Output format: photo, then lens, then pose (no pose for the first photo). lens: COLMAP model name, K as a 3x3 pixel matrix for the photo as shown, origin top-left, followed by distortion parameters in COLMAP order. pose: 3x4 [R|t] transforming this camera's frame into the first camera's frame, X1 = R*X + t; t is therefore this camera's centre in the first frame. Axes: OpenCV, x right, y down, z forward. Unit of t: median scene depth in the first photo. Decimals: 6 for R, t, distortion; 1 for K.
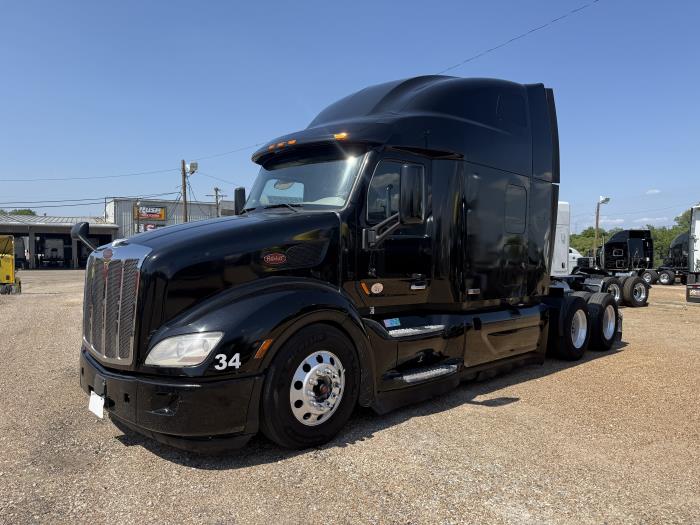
lens RADIAL K [[490.6, 0, 328.2], [0, 490.6, 263.1], [0, 0, 1]] dist [0.000831, -0.003316]
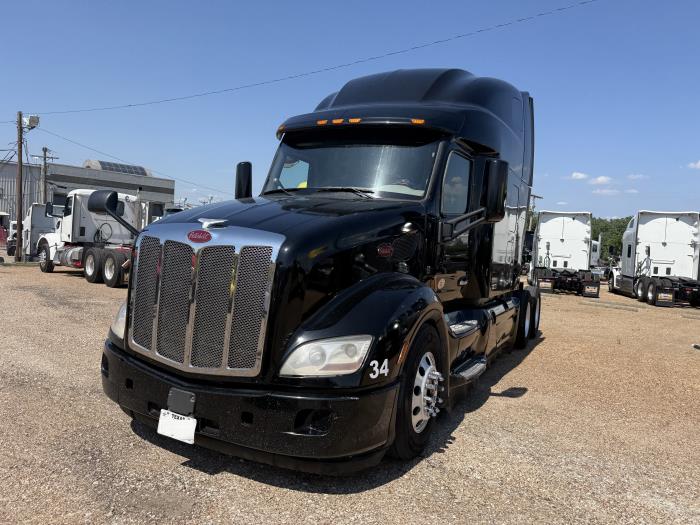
lens RADIAL K [[500.7, 0, 350.0], [0, 500.7, 262.5], [0, 0, 1]] dist [-0.000371, -0.003588]
pose [[0.942700, 0.038131, 0.331454, -0.474891], [-0.047661, 0.998650, 0.020669, -0.002422], [-0.330218, -0.035282, 0.943245, 0.160833]]
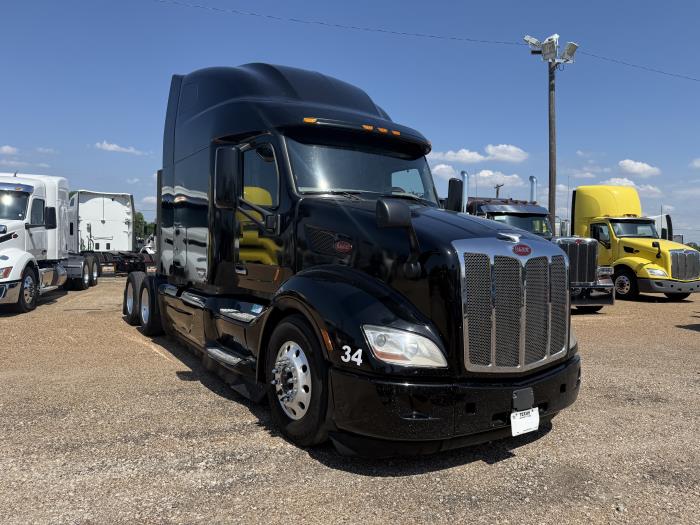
lens RADIAL K [[500.7, 0, 350.0], [0, 500.7, 262.5], [0, 0, 1]] dist [-0.000371, -0.003588]
pose [[0.157236, -0.039658, 0.986764, -1.358394], [-0.001025, 0.999186, 0.040320, -0.029446], [-0.987561, -0.007352, 0.157067, 1.144730]]
